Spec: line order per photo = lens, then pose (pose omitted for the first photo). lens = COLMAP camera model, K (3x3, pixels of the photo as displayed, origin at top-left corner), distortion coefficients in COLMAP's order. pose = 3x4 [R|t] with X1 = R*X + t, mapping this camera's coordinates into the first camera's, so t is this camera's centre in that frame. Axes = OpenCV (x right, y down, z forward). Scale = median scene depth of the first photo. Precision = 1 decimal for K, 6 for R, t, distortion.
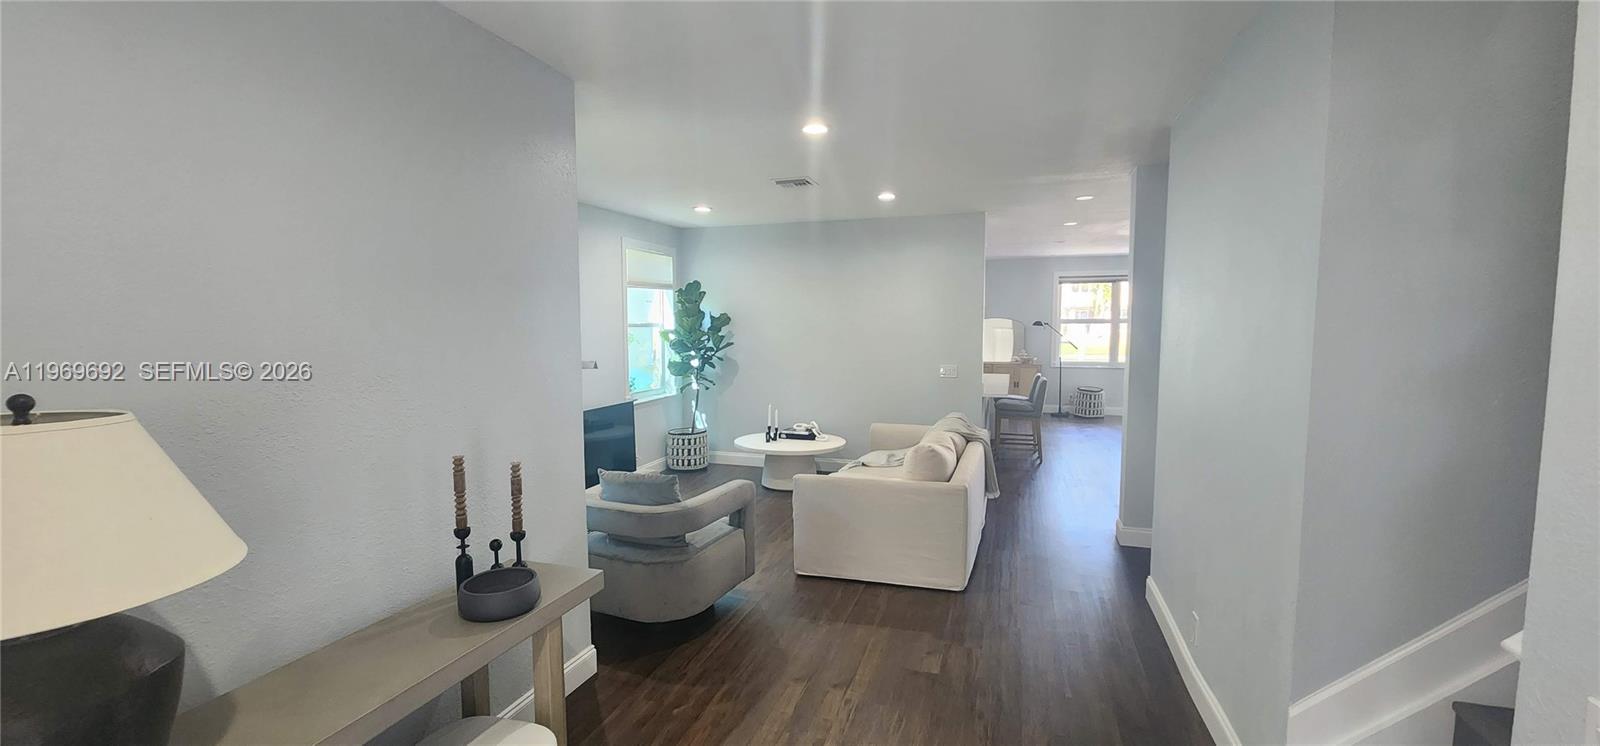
lens RADIAL K [[659.7, 0, 784.1], [0, 659.7, 376.5], [0, 0, 1]] dist [-0.000224, -0.001069]
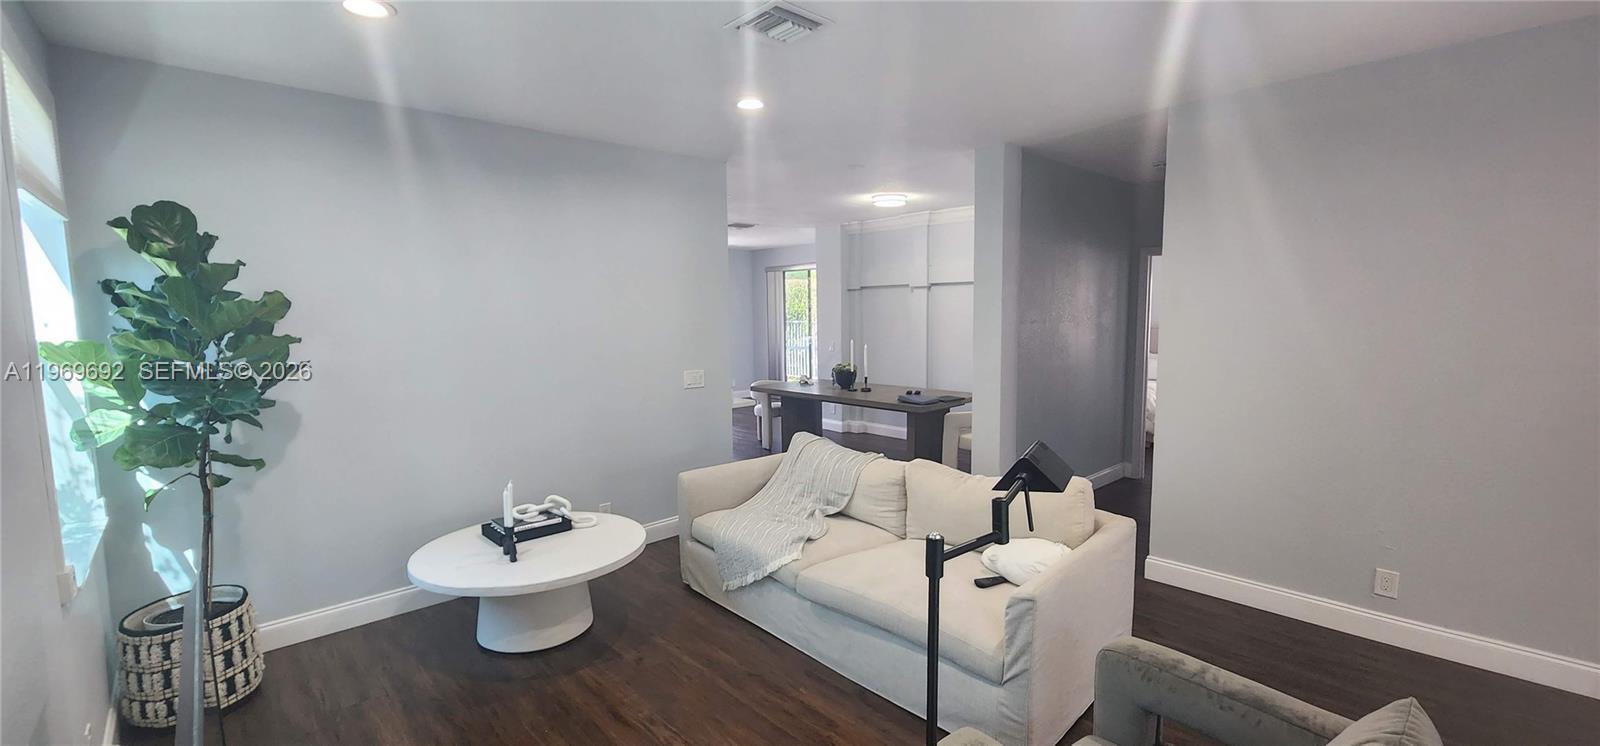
lens RADIAL K [[662.3, 0, 792.1], [0, 662.3, 381.2], [0, 0, 1]] dist [0.000698, -0.000217]
pose [[0.477071, -0.095845, 0.873623, -0.304650], [0.086104, 0.994351, 0.062070, -0.038229], [-0.874637, 0.045610, 0.482629, 0.529759]]
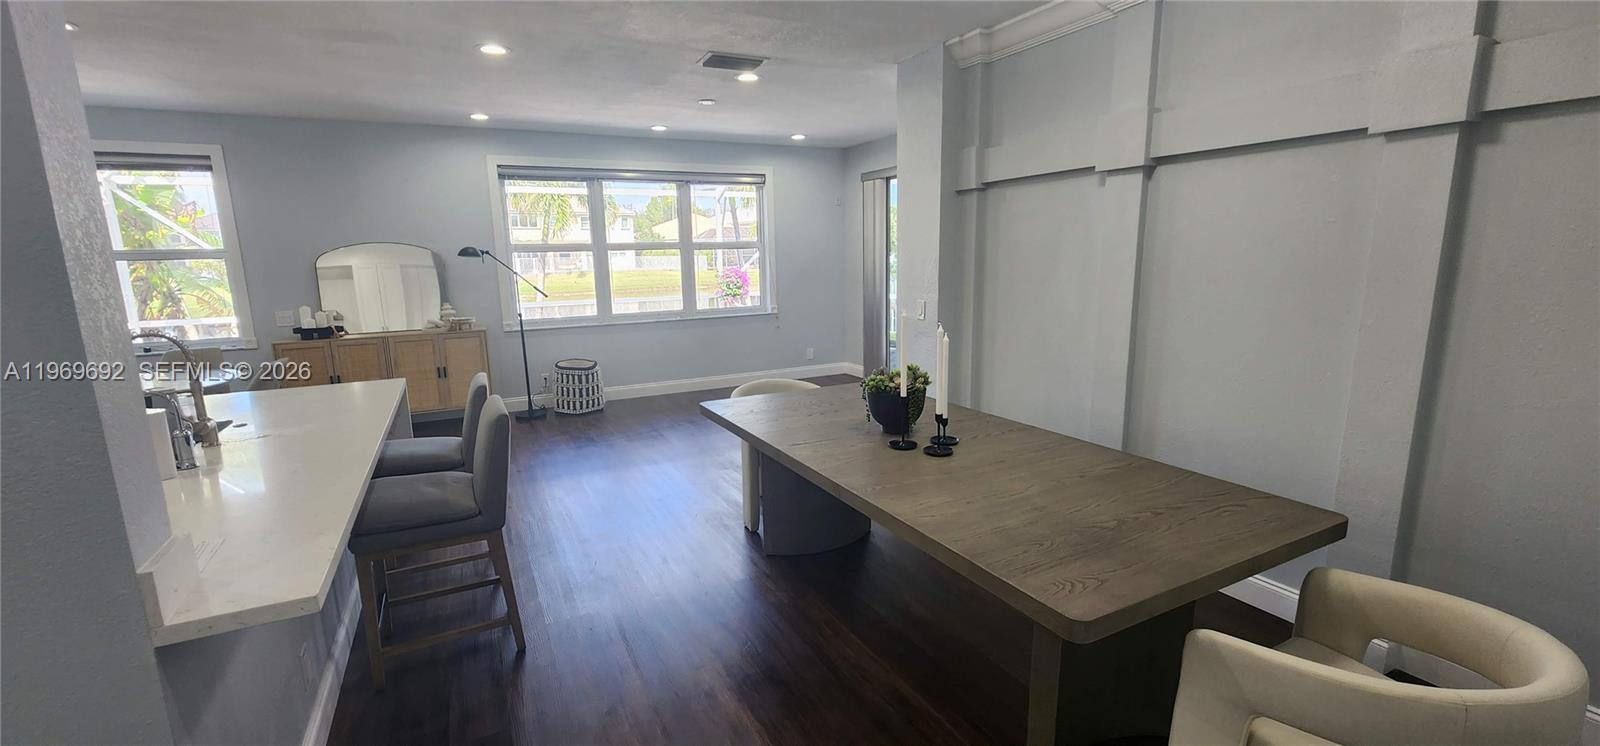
lens RADIAL K [[659.7, 0, 784.1], [0, 659.7, 376.5], [0, 0, 1]] dist [-0.000224, -0.001069]
pose [[0.701885, -0.142631, 0.697864, 0.285695], [0.077605, 0.989227, 0.124128, -0.045117], [-0.708050, -0.032966, 0.705392, 0.712738]]
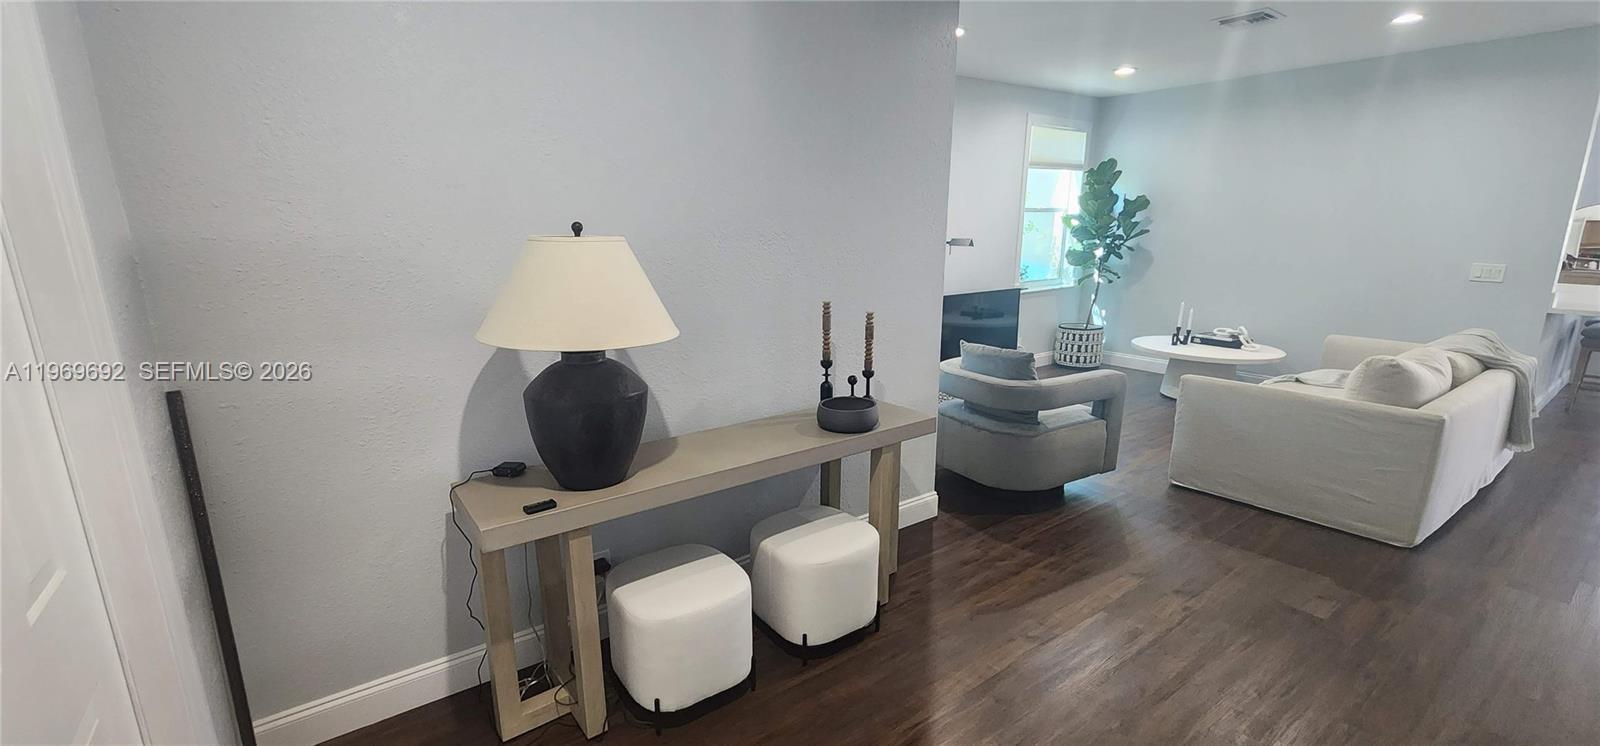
lens RADIAL K [[661.5, 0, 772.8], [0, 661.5, 381.3], [0, 0, 1]] dist [-0.000988, -0.000323]
pose [[0.811791, 0.136823, -0.567693, 0.043419], [-0.045258, 0.983980, 0.172436, 0.017757], [0.582192, -0.114290, 0.804979, -0.020624]]
